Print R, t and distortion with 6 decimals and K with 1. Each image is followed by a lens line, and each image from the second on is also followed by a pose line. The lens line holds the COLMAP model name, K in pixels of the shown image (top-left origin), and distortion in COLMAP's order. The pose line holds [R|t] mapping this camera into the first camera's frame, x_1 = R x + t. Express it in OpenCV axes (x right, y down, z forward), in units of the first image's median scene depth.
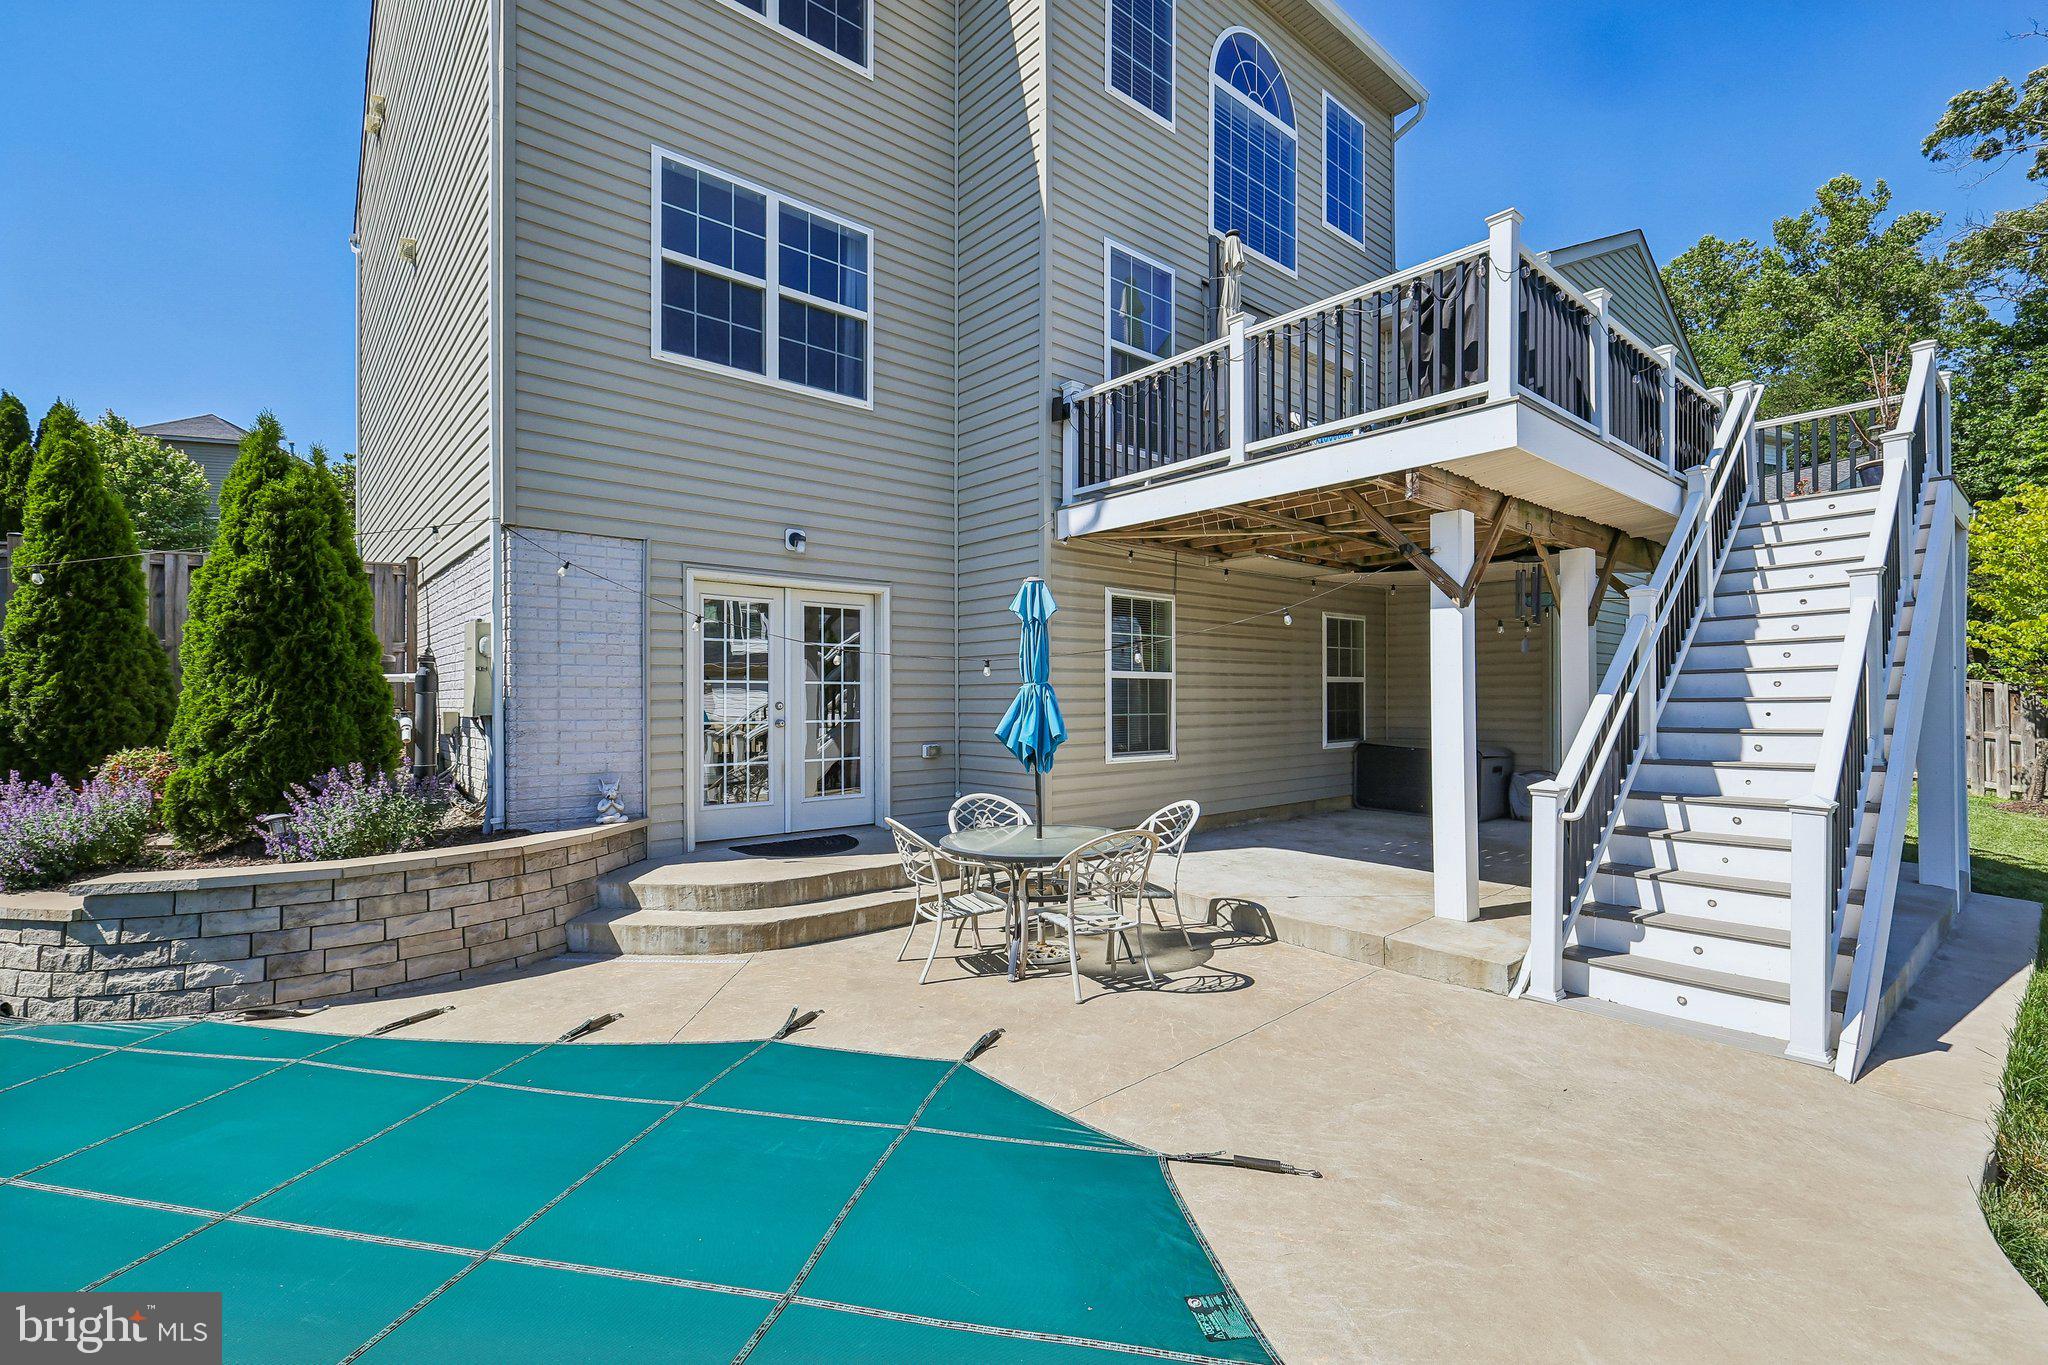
lens RADIAL K [[895.3, 0, 1029.1], [0, 895.3, 693.6], [0, 0, 1]] dist [0.011542, -0.001690]
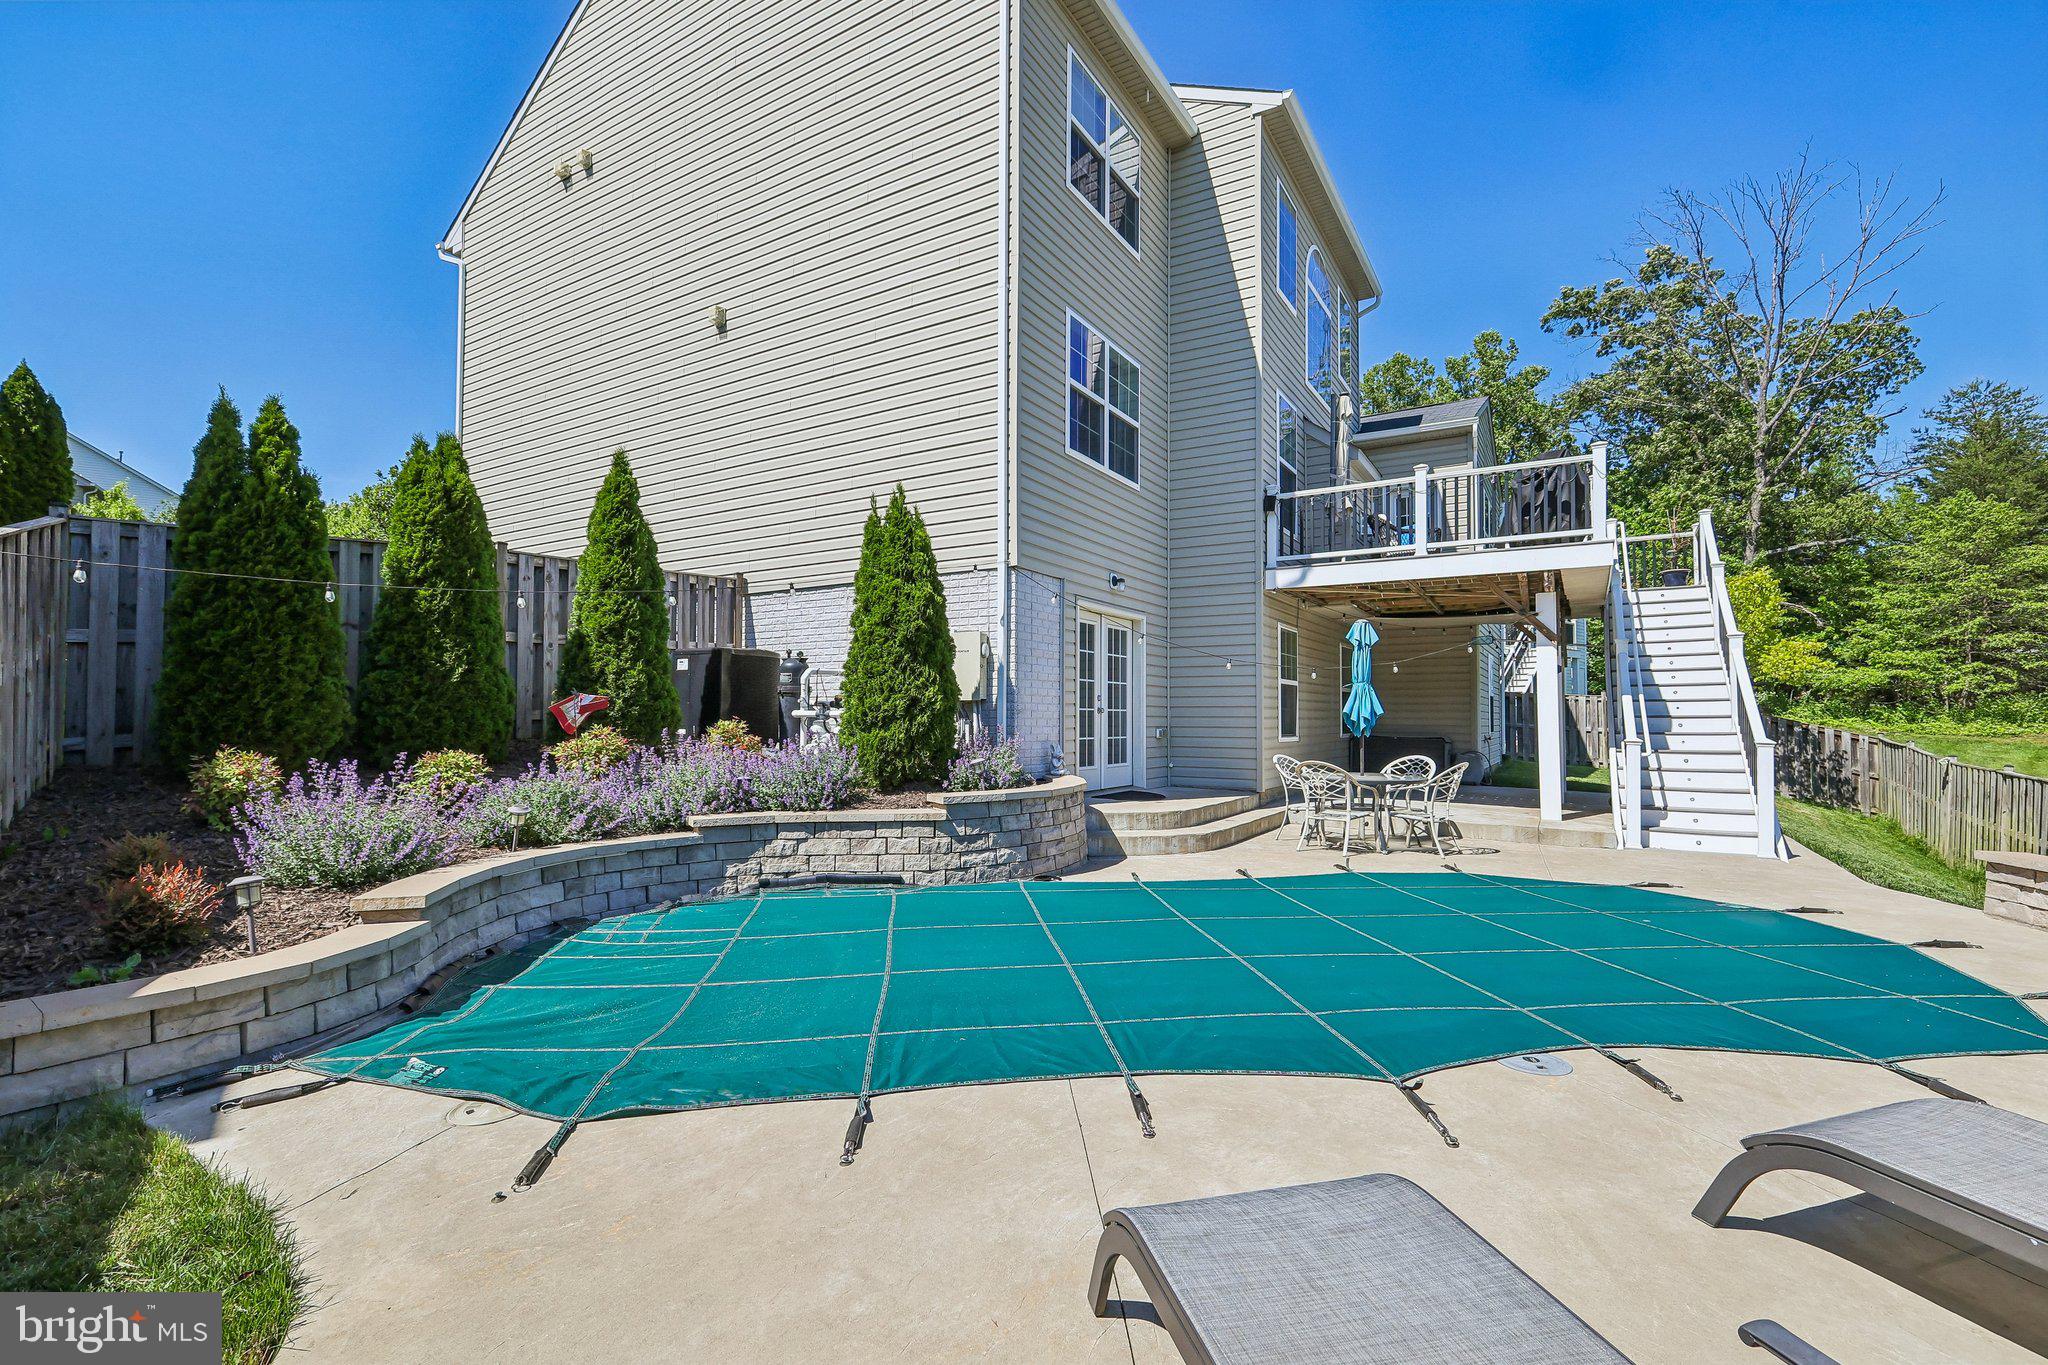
lens RADIAL K [[895.3, 0, 1014.6], [0, 895.3, 686.7], [0, 0, 1]] dist [0.011542, -0.001690]
pose [[0.954582, 0.019783, 0.297291, -0.951981], [-0.011751, 0.999517, -0.028781, 0.043693], [-0.297717, 0.023981, 0.954353, -0.346984]]
